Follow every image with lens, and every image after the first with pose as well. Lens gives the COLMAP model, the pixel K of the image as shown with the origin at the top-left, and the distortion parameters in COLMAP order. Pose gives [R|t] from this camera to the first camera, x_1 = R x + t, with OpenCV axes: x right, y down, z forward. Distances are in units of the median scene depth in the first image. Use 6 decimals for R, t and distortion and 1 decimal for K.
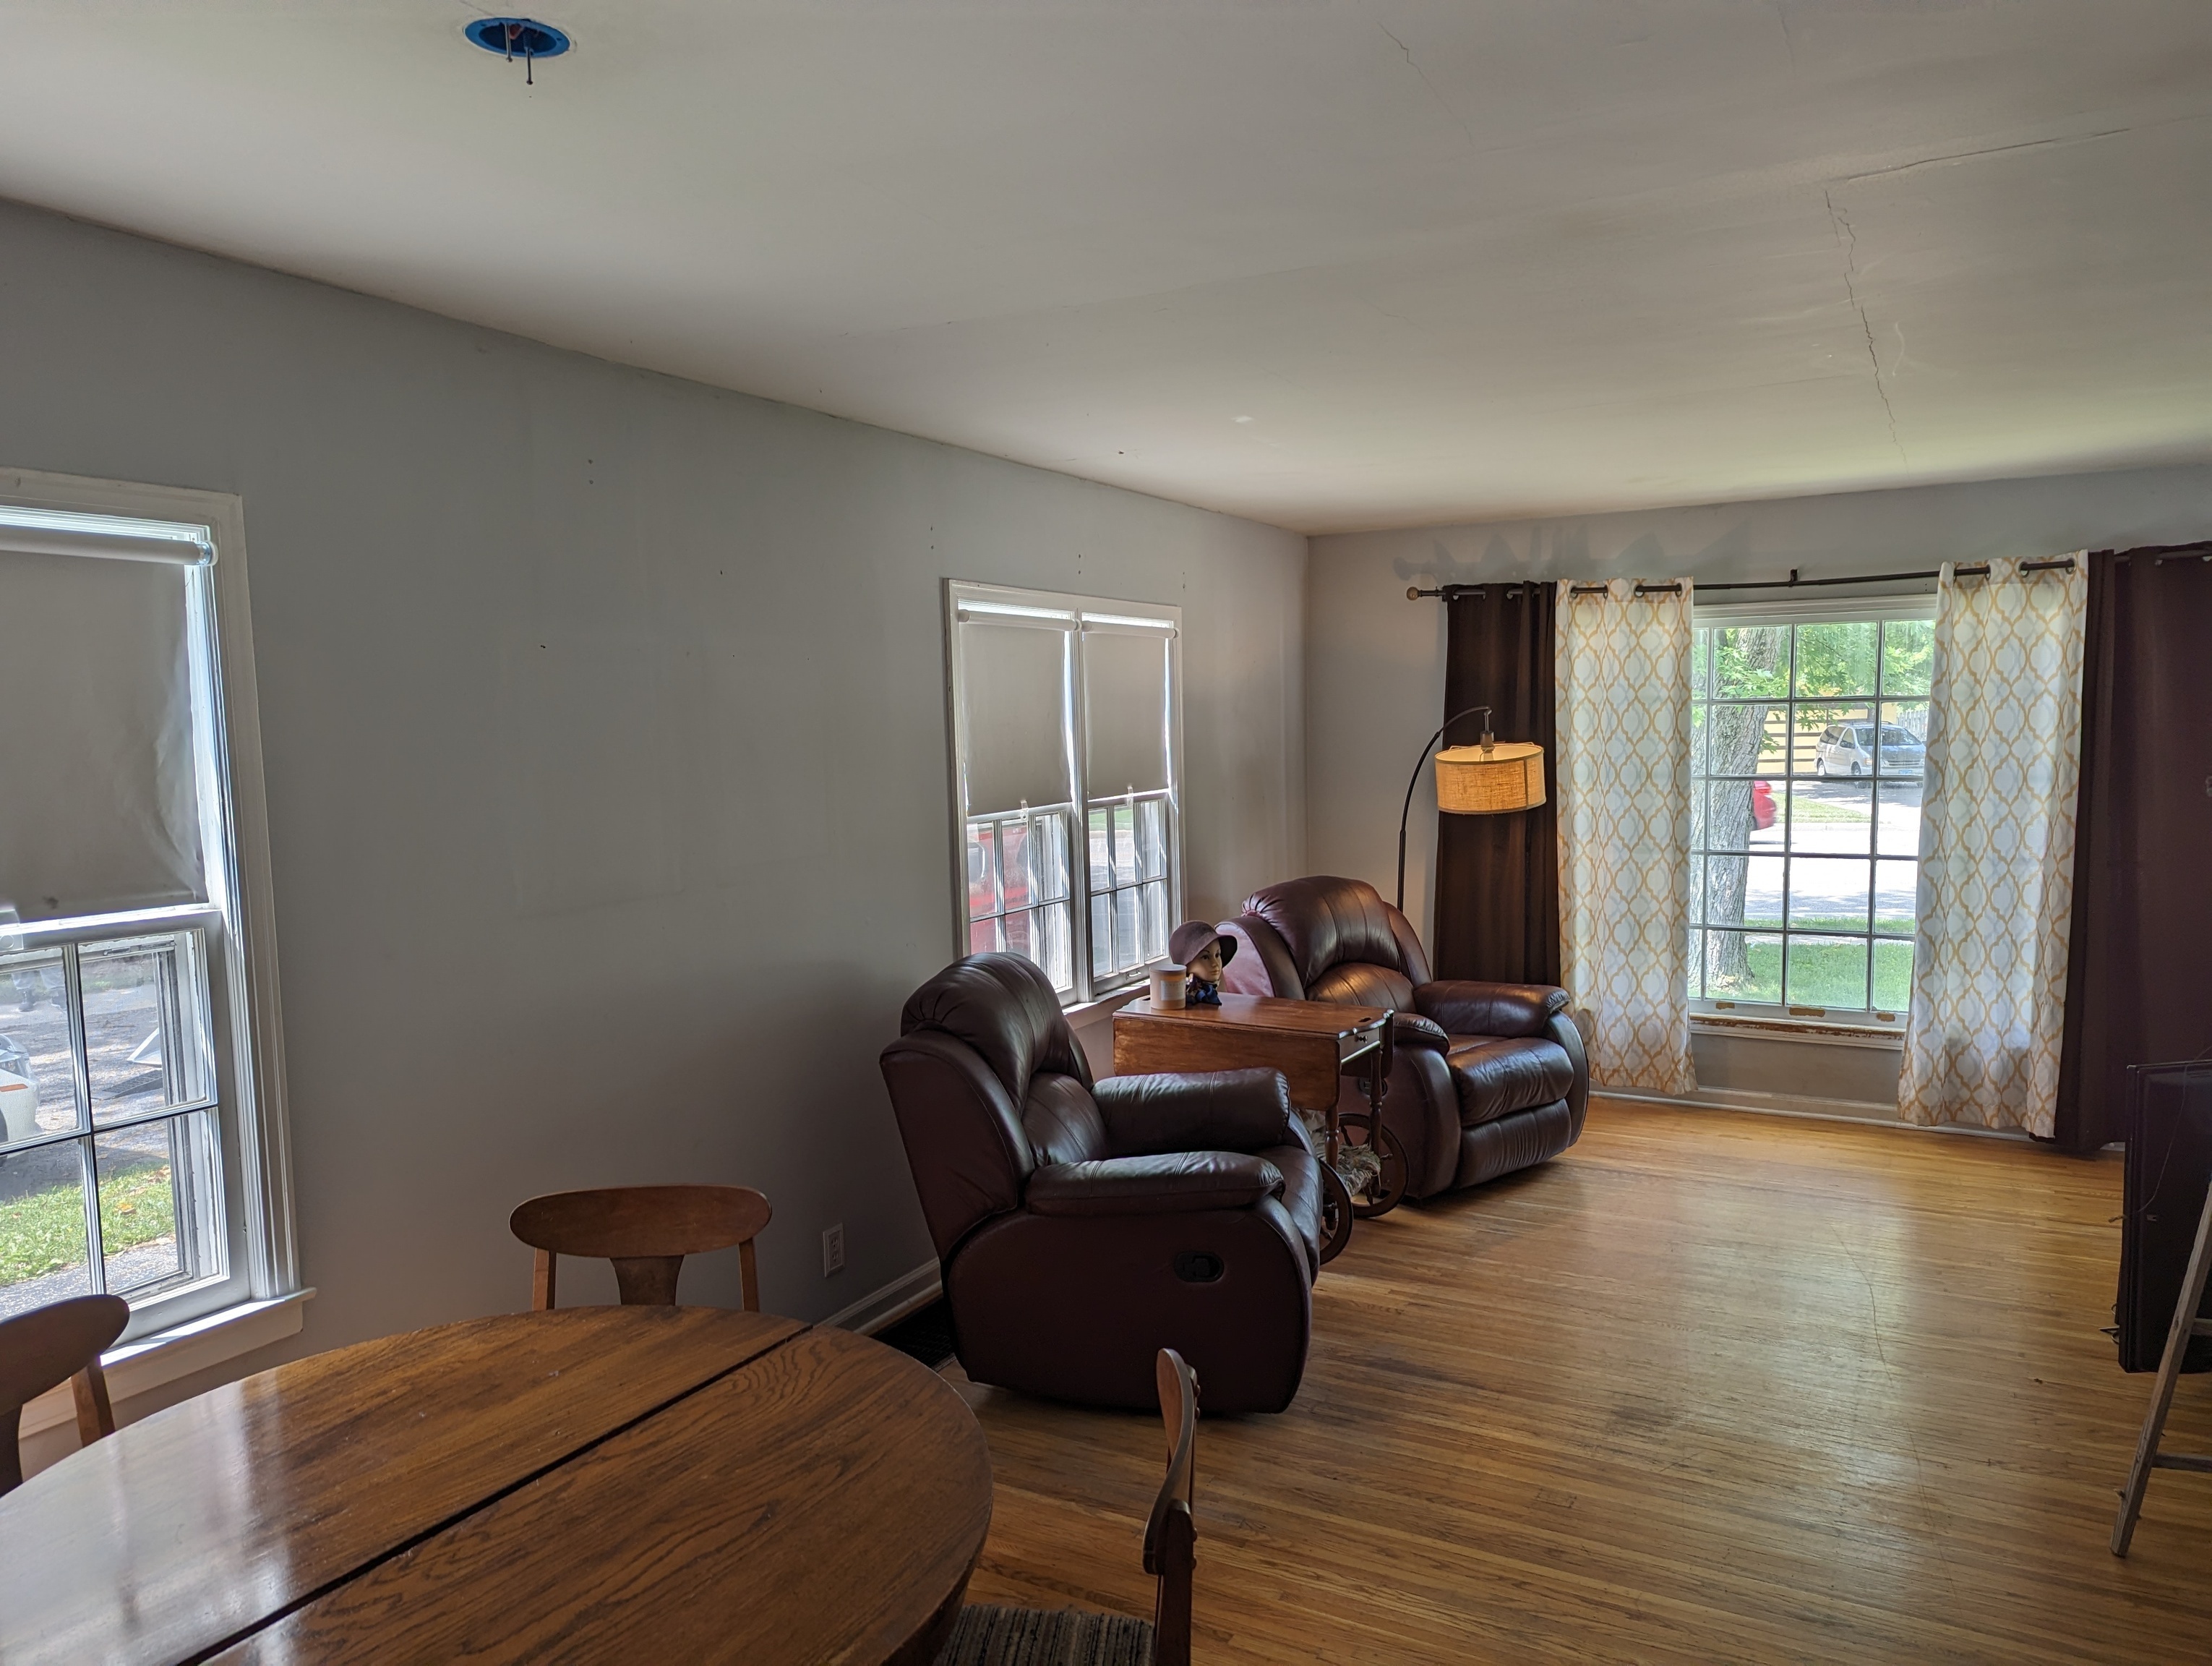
lens RADIAL K [[1548.9, 0, 1109.9], [0, 1548.9, 853.0], [0, 0, 1]] dist [0.010440, -0.028168]
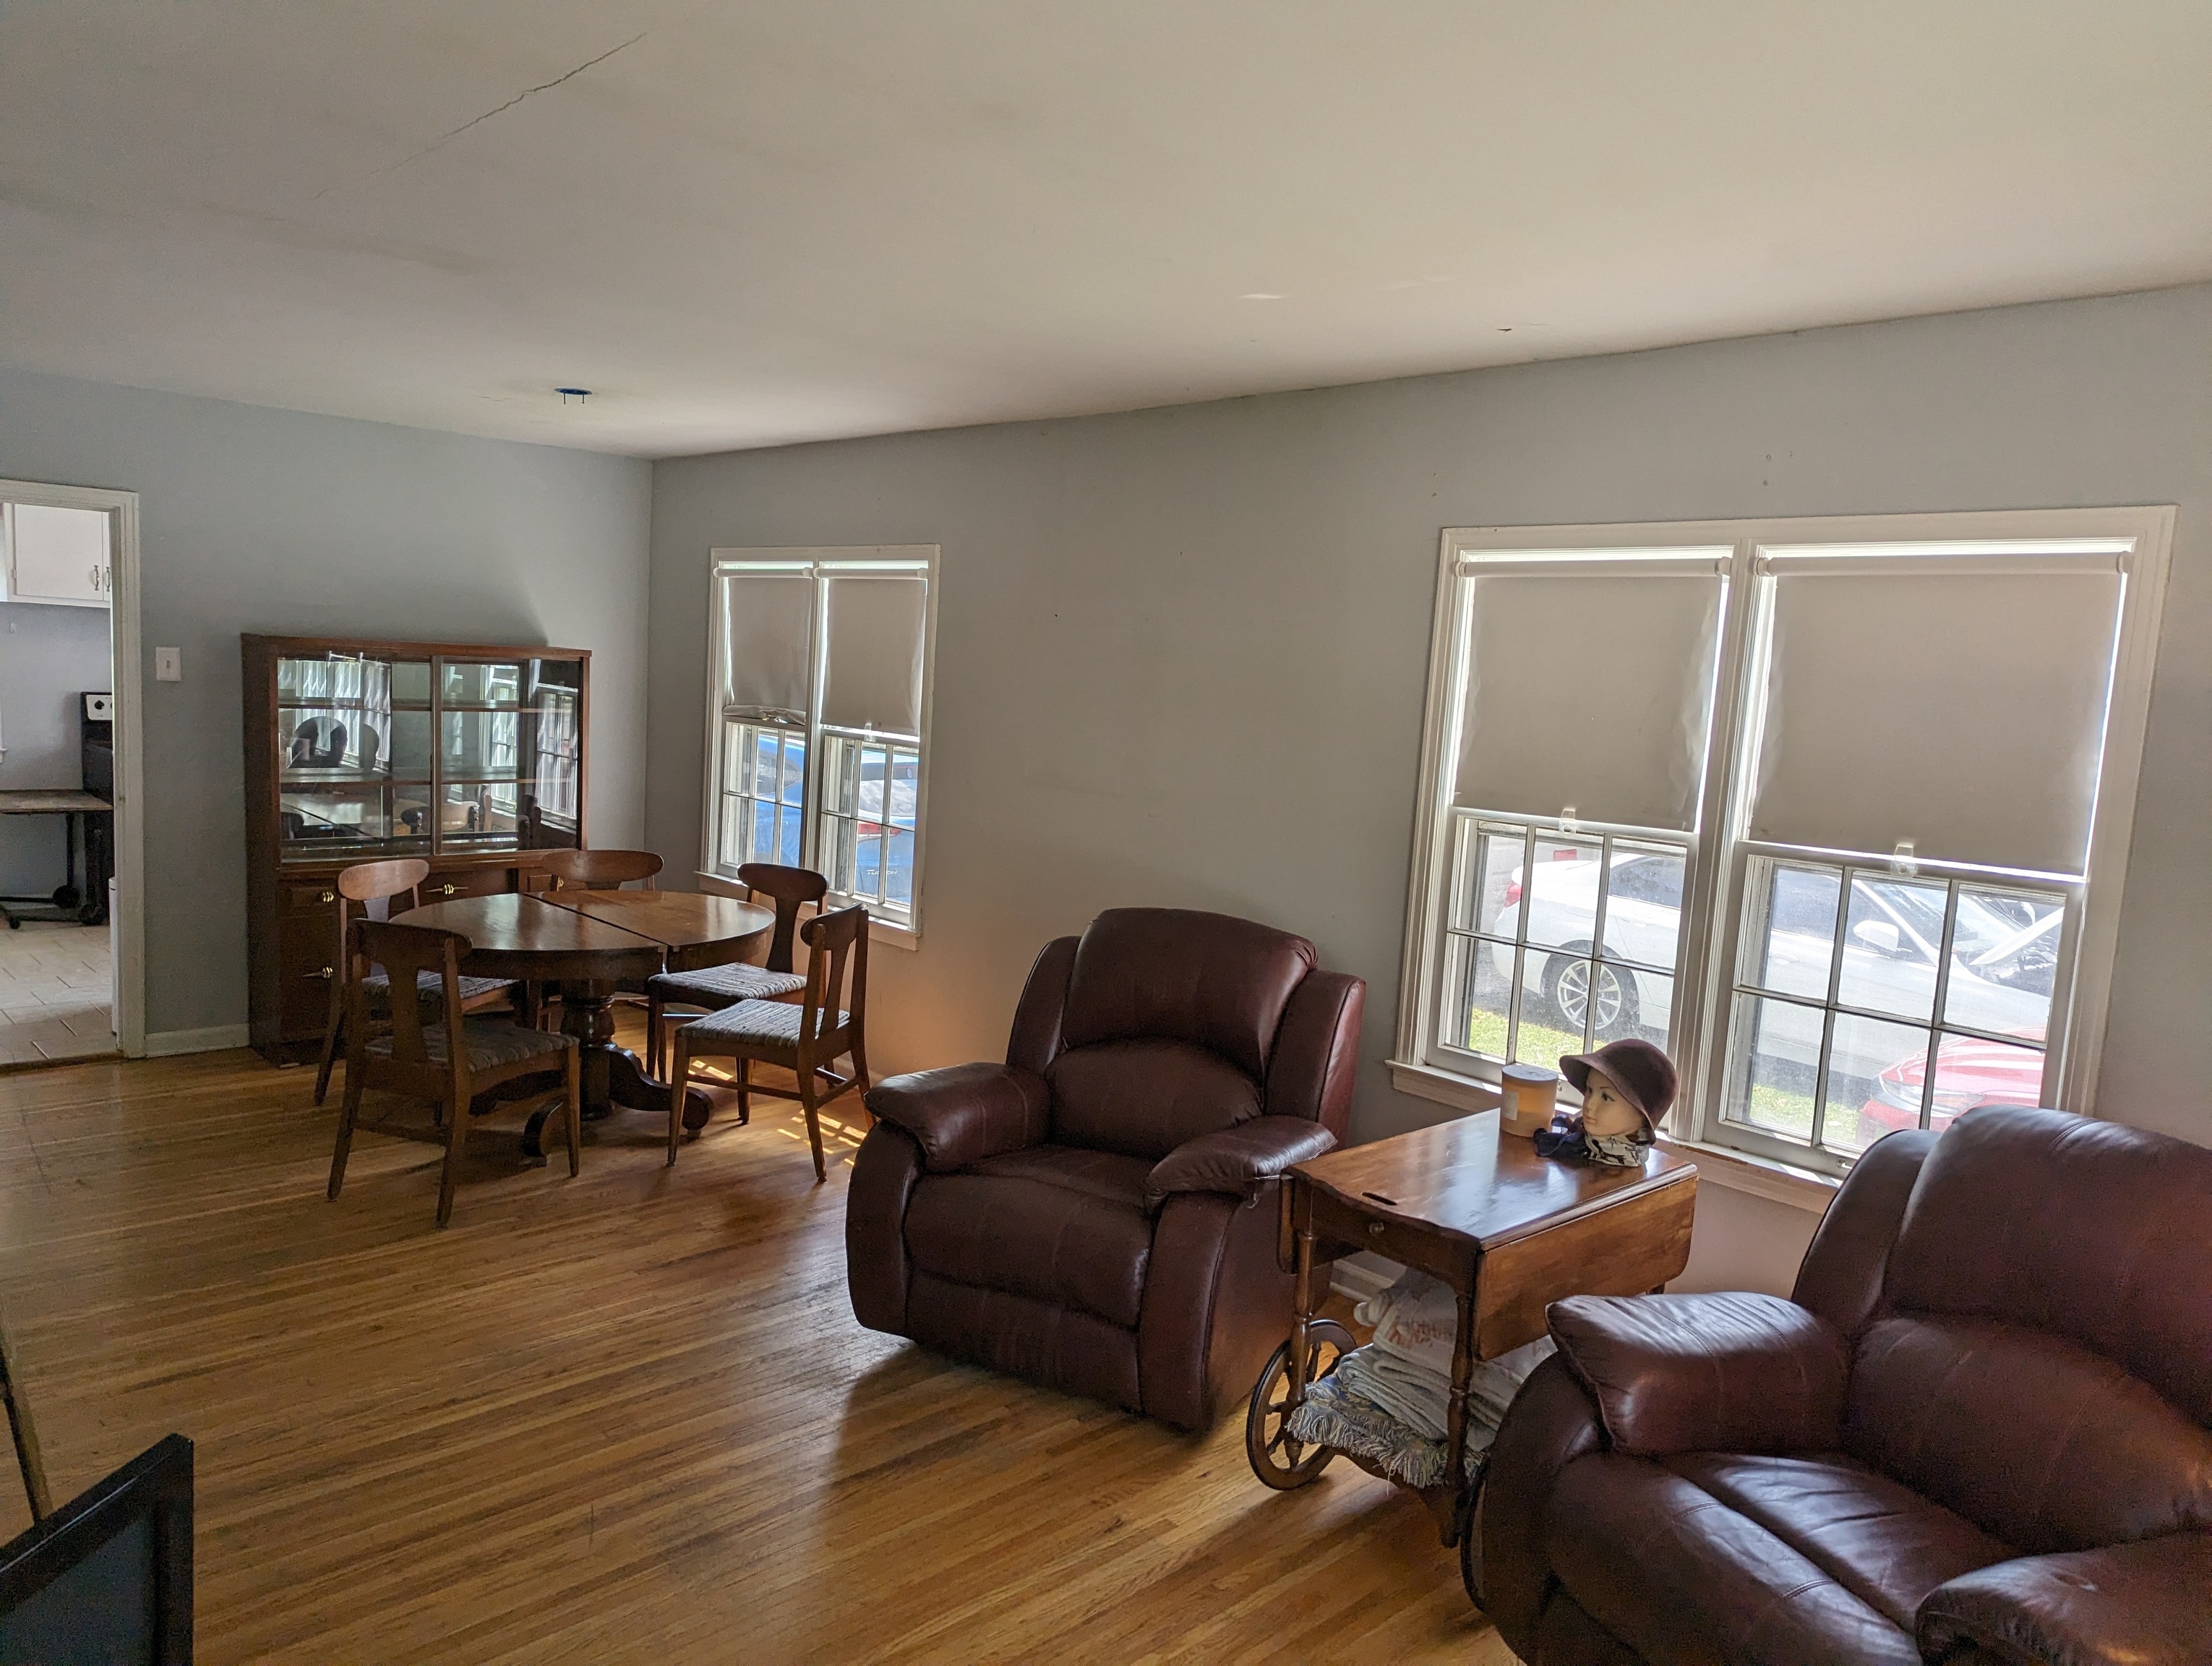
lens RADIAL K [[1548.9, 0, 1115.1], [0, 1548.9, 884.5], [0, 0, 1]] dist [0.010440, -0.028168]
pose [[-0.315193, 0.110621, -0.942559, 0.587964], [-0.154498, 0.973953, 0.165970, -0.071446], [0.936367, 0.197936, -0.289892, 0.824034]]
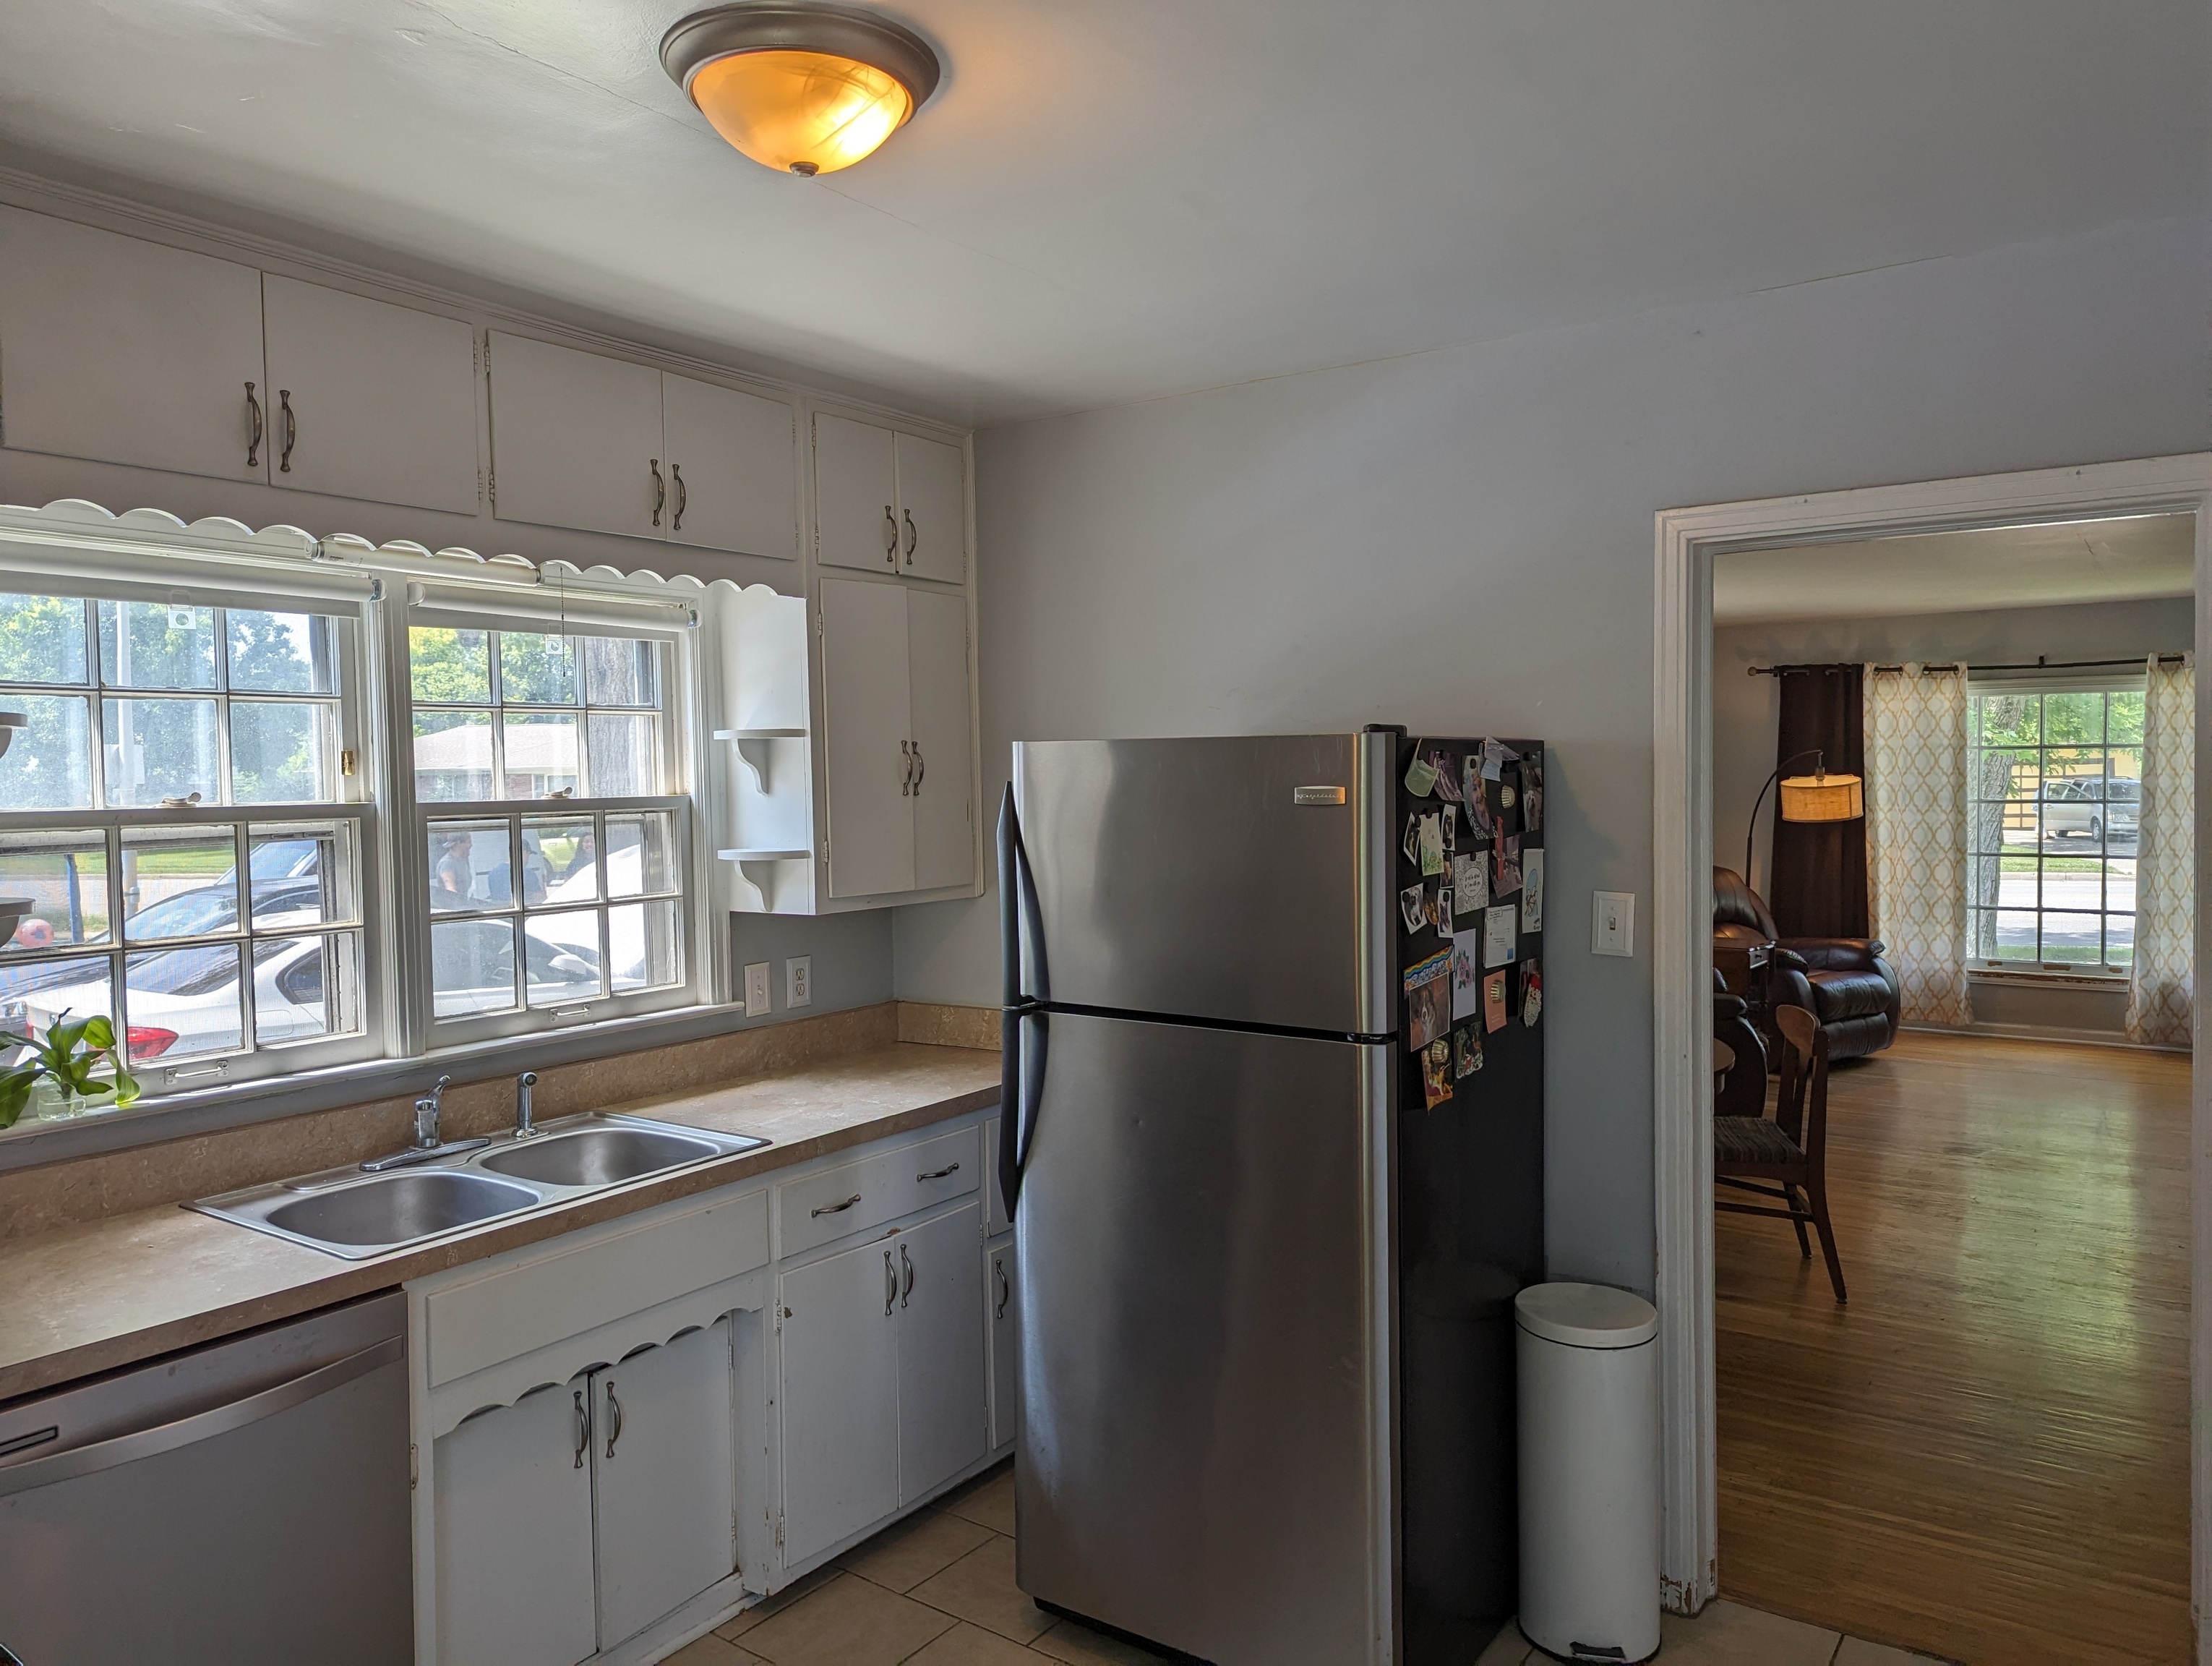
lens RADIAL K [[1548.9, 0, 1093.7], [0, 1548.9, 812.3], [0, 0, 1]] dist [0.010440, -0.028168]
pose [[0.991743, 0.010374, -0.127819, -0.243472], [-0.017955, 0.998137, -0.058303, 0.060704], [0.126976, 0.060117, 0.990082, -0.521086]]
